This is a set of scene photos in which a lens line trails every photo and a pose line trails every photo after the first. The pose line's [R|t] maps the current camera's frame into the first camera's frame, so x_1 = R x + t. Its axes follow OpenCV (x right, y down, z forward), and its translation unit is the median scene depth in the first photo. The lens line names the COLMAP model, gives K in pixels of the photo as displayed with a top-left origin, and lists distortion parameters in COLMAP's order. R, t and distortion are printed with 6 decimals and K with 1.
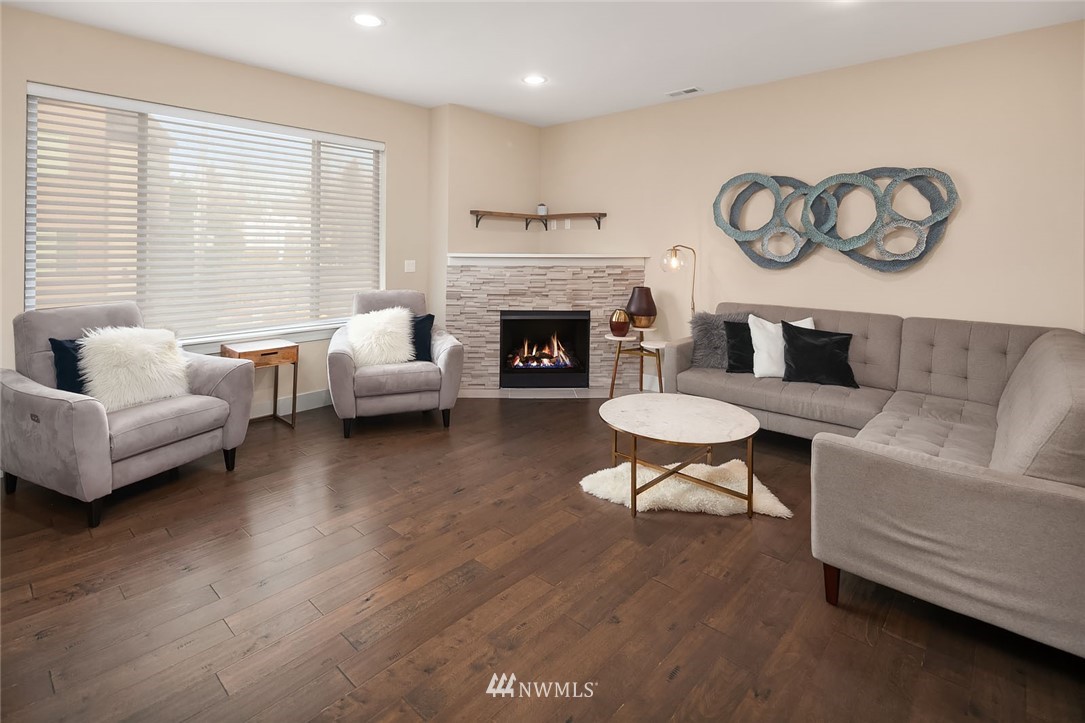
lens RADIAL K [[527.7, 0, 537.8], [0, 527.7, 252.2], [0, 0, 1]] dist [0.002848, -0.002746]
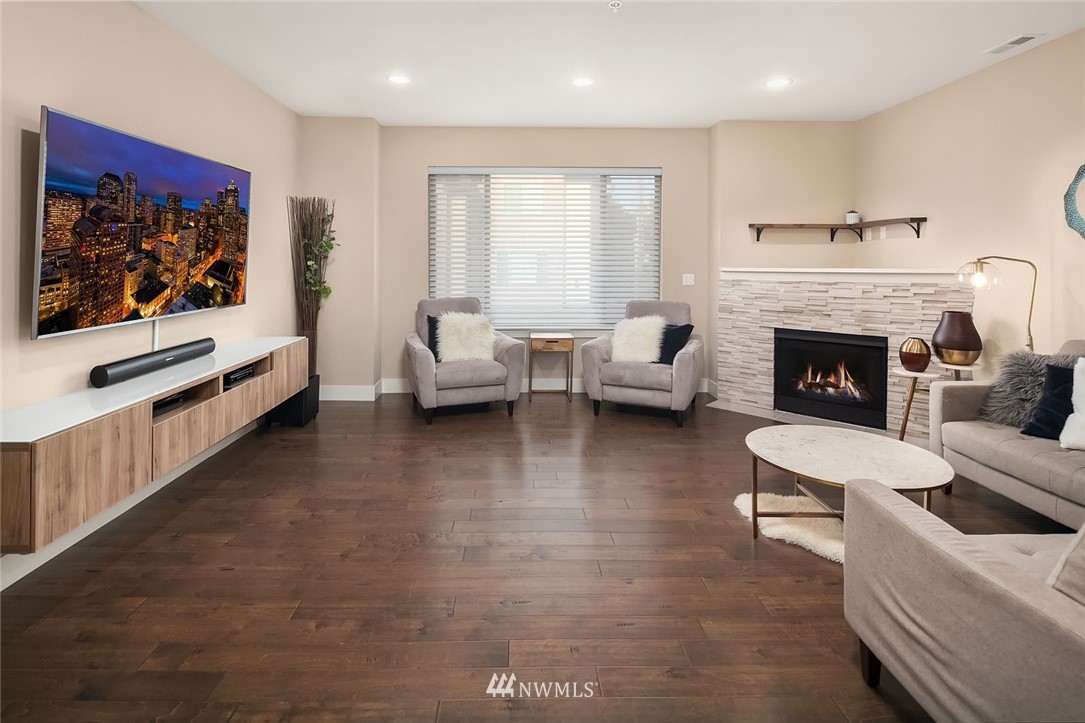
lens RADIAL K [[546.0, 0, 533.6], [0, 546.0, 268.5], [0, 0, 1]] dist [0.002097, -0.001162]
pose [[0.686950, 0.001829, -0.726703, 0.398281], [-0.003043, 0.999995, -0.000360, 0.006092], [0.726698, 0.002458, 0.686952, 0.011202]]
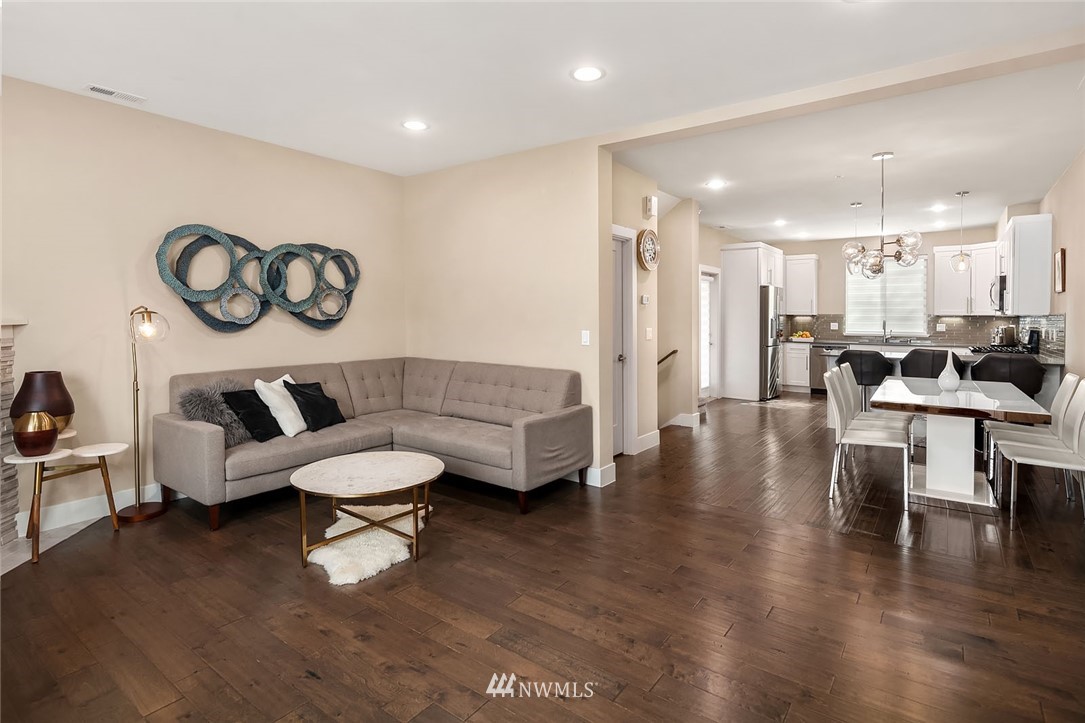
lens RADIAL K [[527.7, 0, 569.3], [0, 527.7, 317.3], [0, 0, 1]] dist [0.002848, -0.002746]
pose [[-0.123694, -0.014269, 0.992218, -0.570599], [0.004991, 0.999875, 0.015002, -0.005435], [-0.992308, 0.006808, -0.123607, 0.512877]]
